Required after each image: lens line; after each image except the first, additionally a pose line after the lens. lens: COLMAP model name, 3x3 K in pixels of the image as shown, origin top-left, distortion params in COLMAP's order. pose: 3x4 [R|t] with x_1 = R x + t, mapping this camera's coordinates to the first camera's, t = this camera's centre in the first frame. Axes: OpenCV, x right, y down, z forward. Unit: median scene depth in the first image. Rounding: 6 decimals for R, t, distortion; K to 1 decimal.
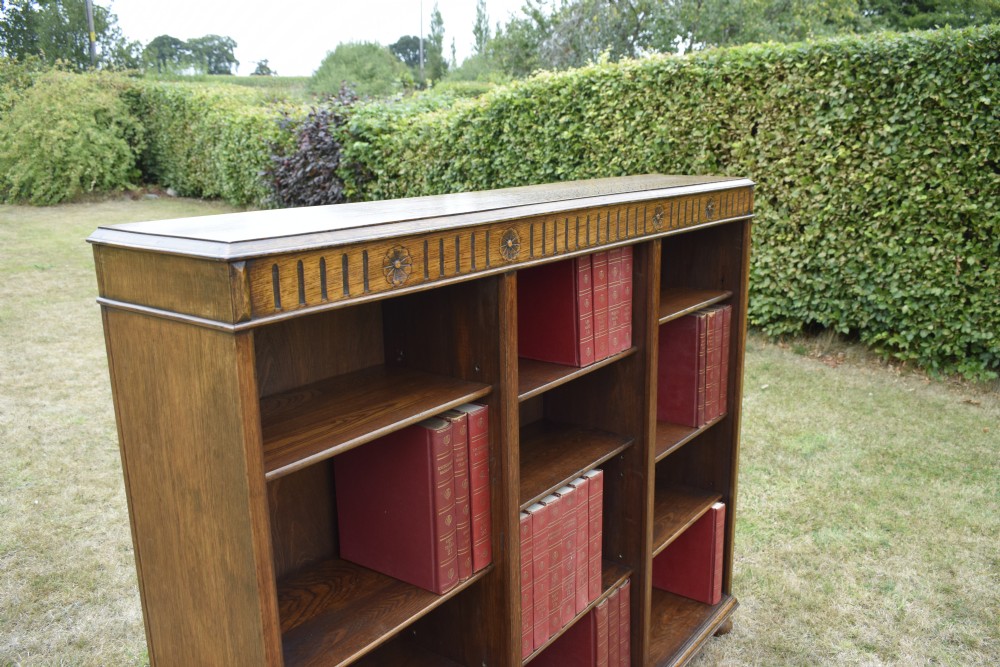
lens RADIAL K [[842.4, 0, 507.2], [0, 842.4, 332.2], [0, 0, 1]] dist [-0.032309, 0.009369]
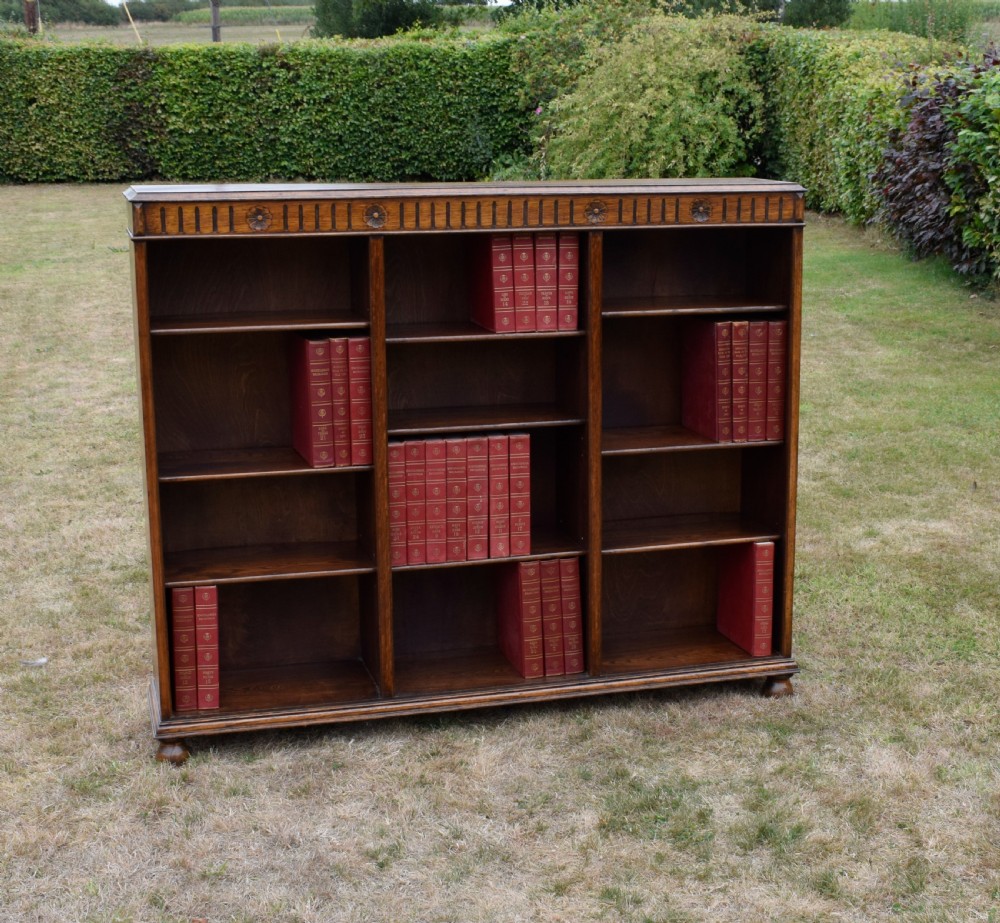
lens RADIAL K [[1600.9, 0, 526.7], [0, 1600.9, 433.0], [0, 0, 1]] dist [-0.024720, 0.000000]
pose [[0.800137, 0.128418, -0.585910, 0.521622], [-0.146183, 0.989109, 0.017158, 0.048644], [0.581732, 0.071921, 0.810195, -0.278262]]
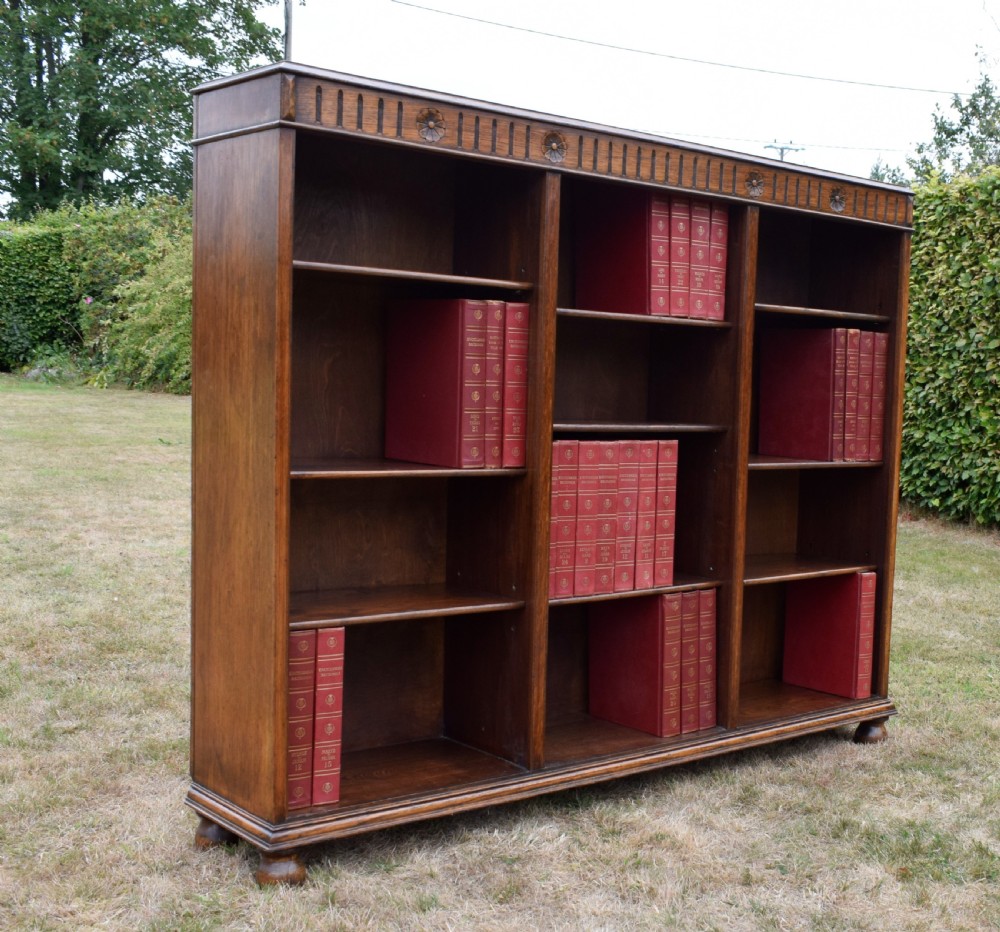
lens RADIAL K [[1385.8, 0, 685.0], [0, 1385.8, 492.0], [0, 0, 1]] dist [-0.027857, 0.000000]
pose [[0.985632, 0.066066, -0.155452, 0.141318], [-0.088793, 0.985568, -0.144126, 0.171416], [0.143687, 0.155859, 0.977273, -0.195972]]
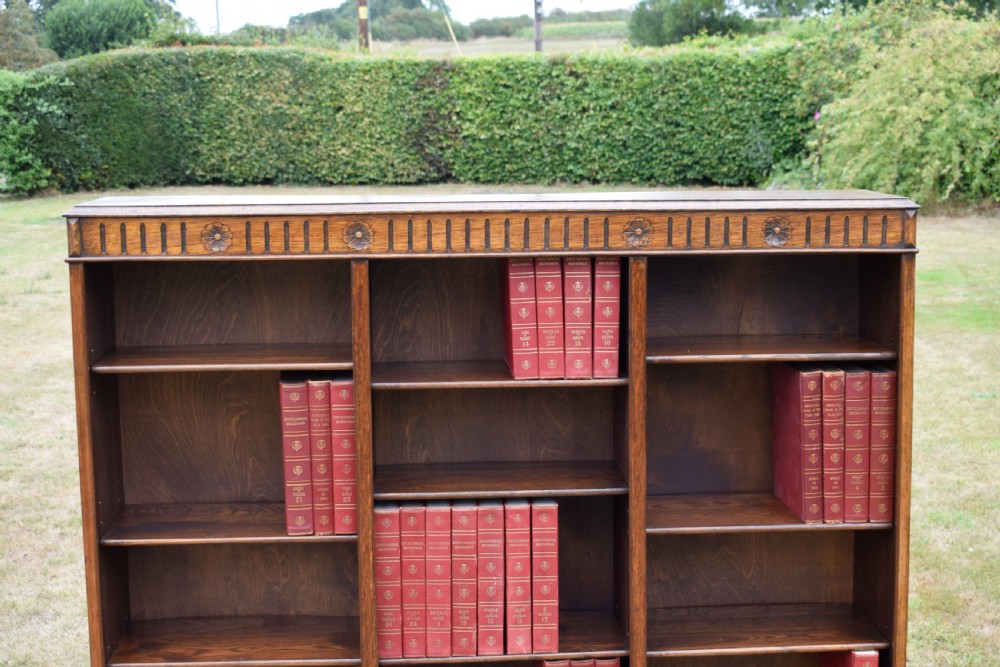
lens RADIAL K [[1519.3, 0, 513.3], [0, 1519.3, 331.1], [0, 0, 1]] dist [-0.021311, 0.000000]
pose [[0.652754, 0.111215, -0.749362, 0.494681], [-0.175630, 0.984432, -0.006886, 0.000006], [0.736930, 0.136106, 0.662124, -0.053591]]
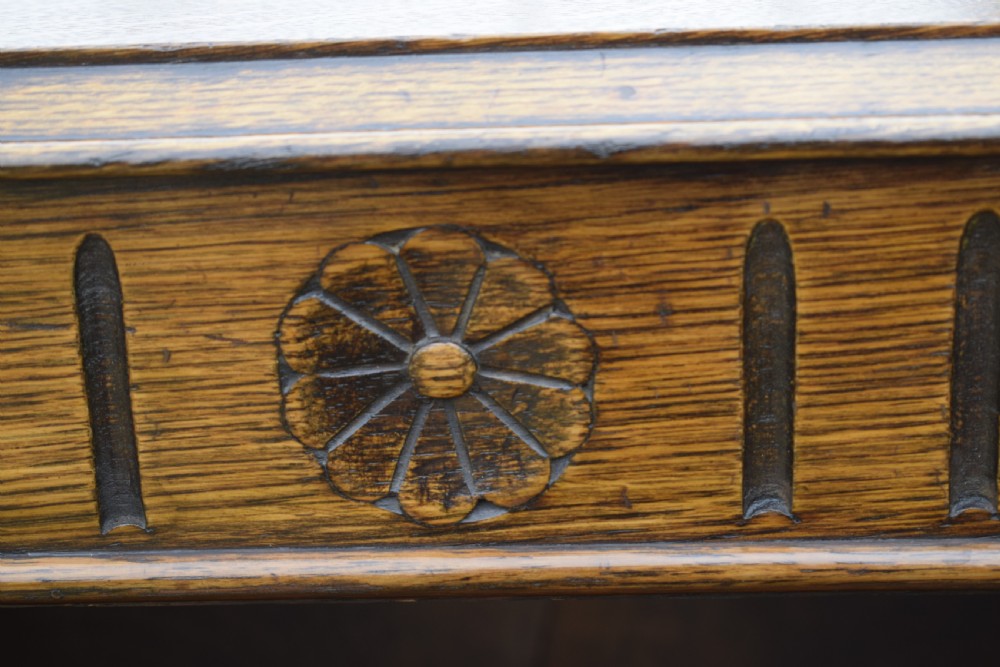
lens RADIAL K [[2269.7, 0, 500.1], [0, 2269.7, 333.7], [0, 0, 1]] dist [-0.022743, 0.000000]
pose [[0.566914, 0.242659, -0.787226, 0.172448], [-0.156314, 0.969956, 0.186417, -0.080736], [0.808811, 0.017372, 0.587812, 0.373230]]
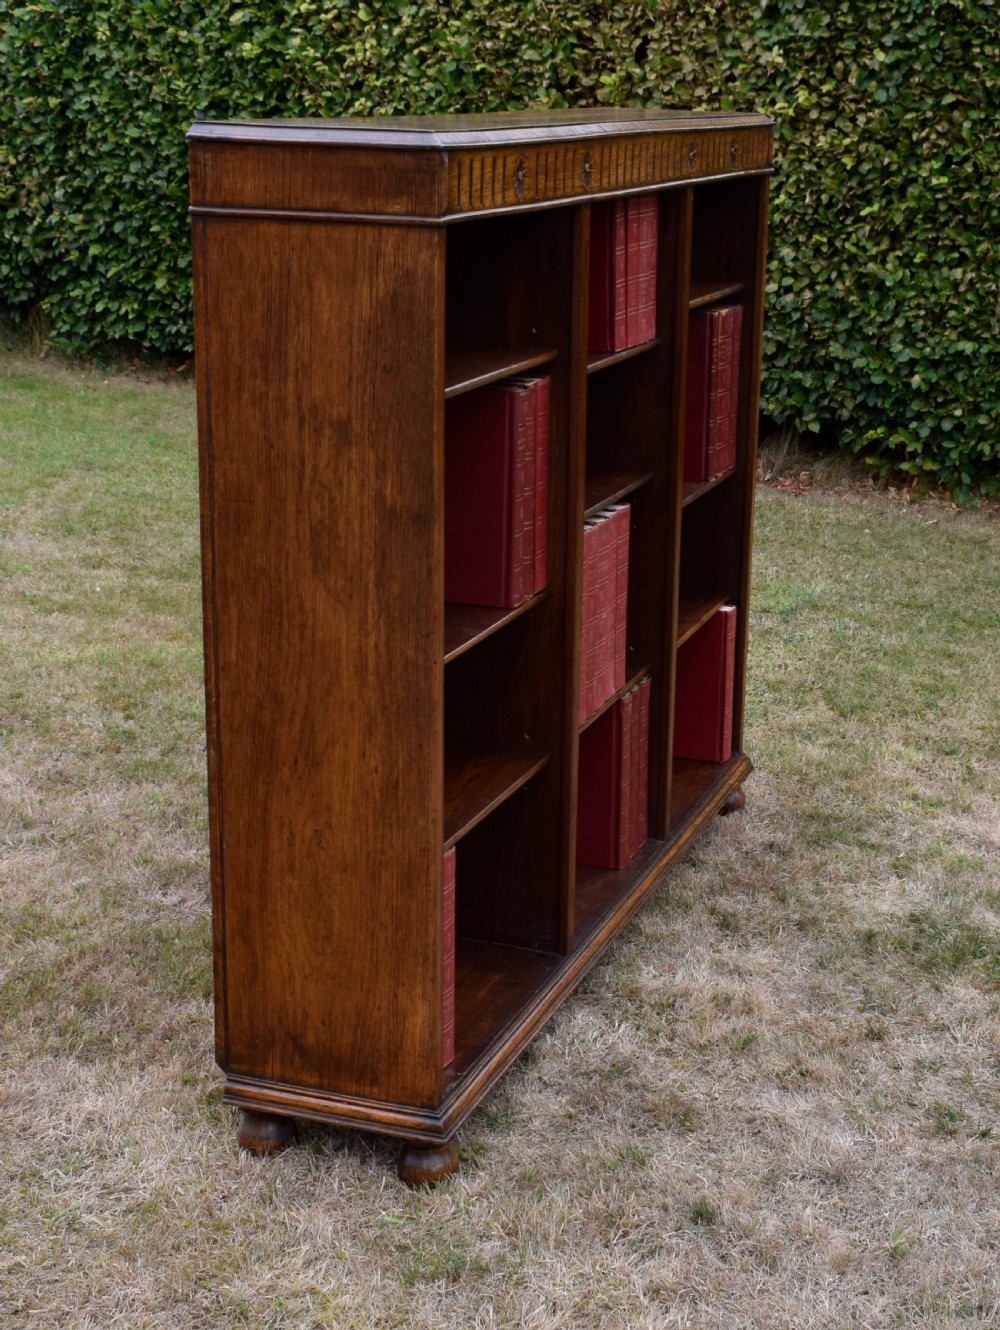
lens RADIAL K [[2125.8, 0, 573.1], [0, 2125.8, 668.5], [0, 0, 1]] dist [-0.024979, 0.000000]
pose [[0.947647, -0.053458, 0.314814, -0.202414], [0.038715, 0.997849, 0.052904, 0.080099], [-0.316965, -0.037946, 0.947678, -0.288162]]
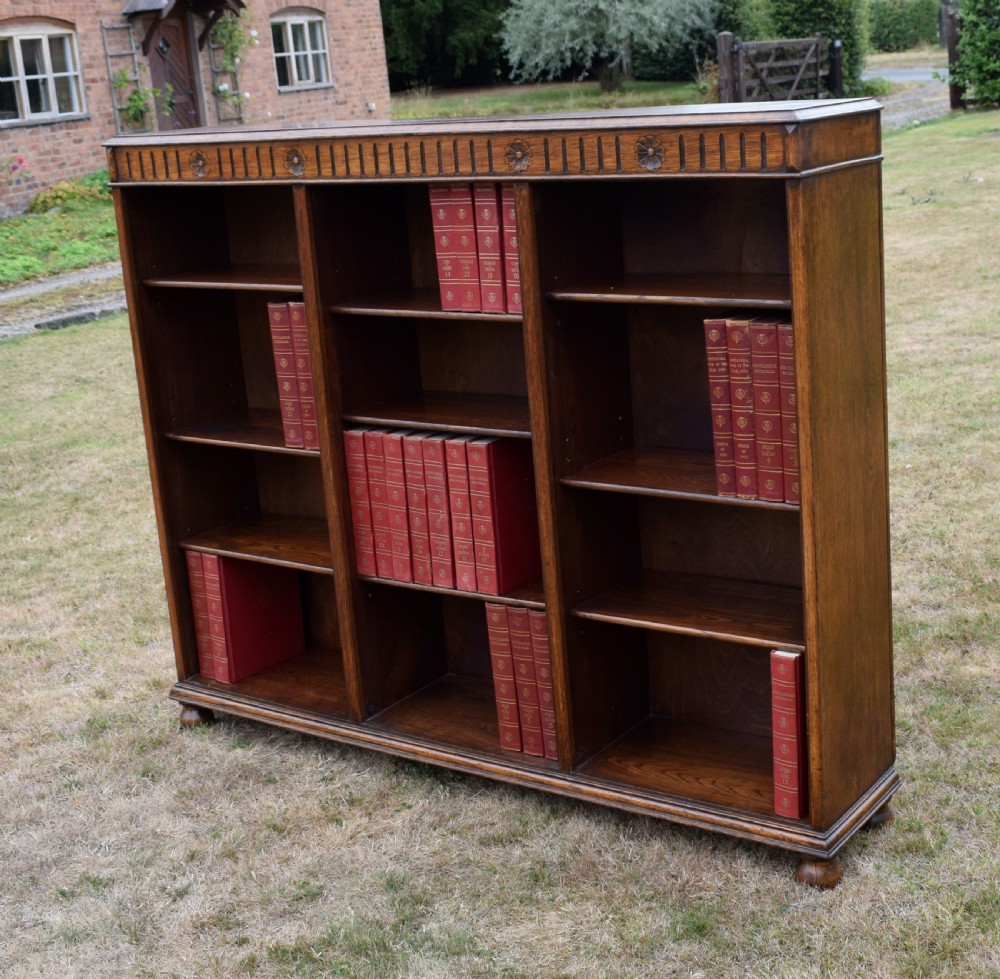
lens RADIAL K [[1585.8, 0, 589.0], [0, 1585.8, 446.6], [0, 0, 1]] dist [-0.023044, 0.000000]
pose [[0.066764, 0.244292, -0.967401, 0.655284], [-0.170286, 0.958129, 0.230199, -0.087516], [0.983130, 0.149366, 0.105568, 0.359722]]
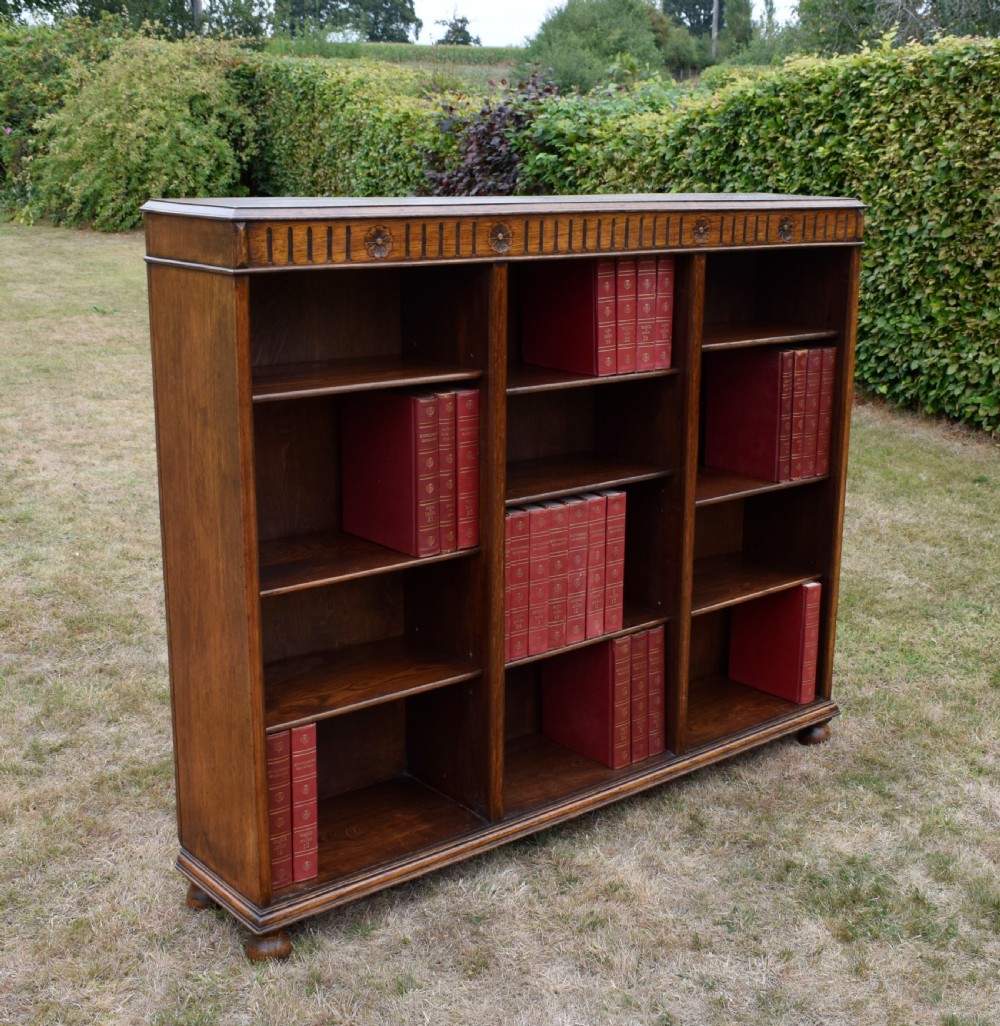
lens RADIAL K [[1422.0, 0, 541.7], [0, 1422.0, 496.2], [0, 0, 1]] dist [-0.033209, 0.000000]
pose [[0.976646, 0.079693, -0.199530, 0.132207], [-0.077971, 0.996819, 0.016489, 0.057565], [0.200209, -0.000547, 0.979753, -0.233685]]
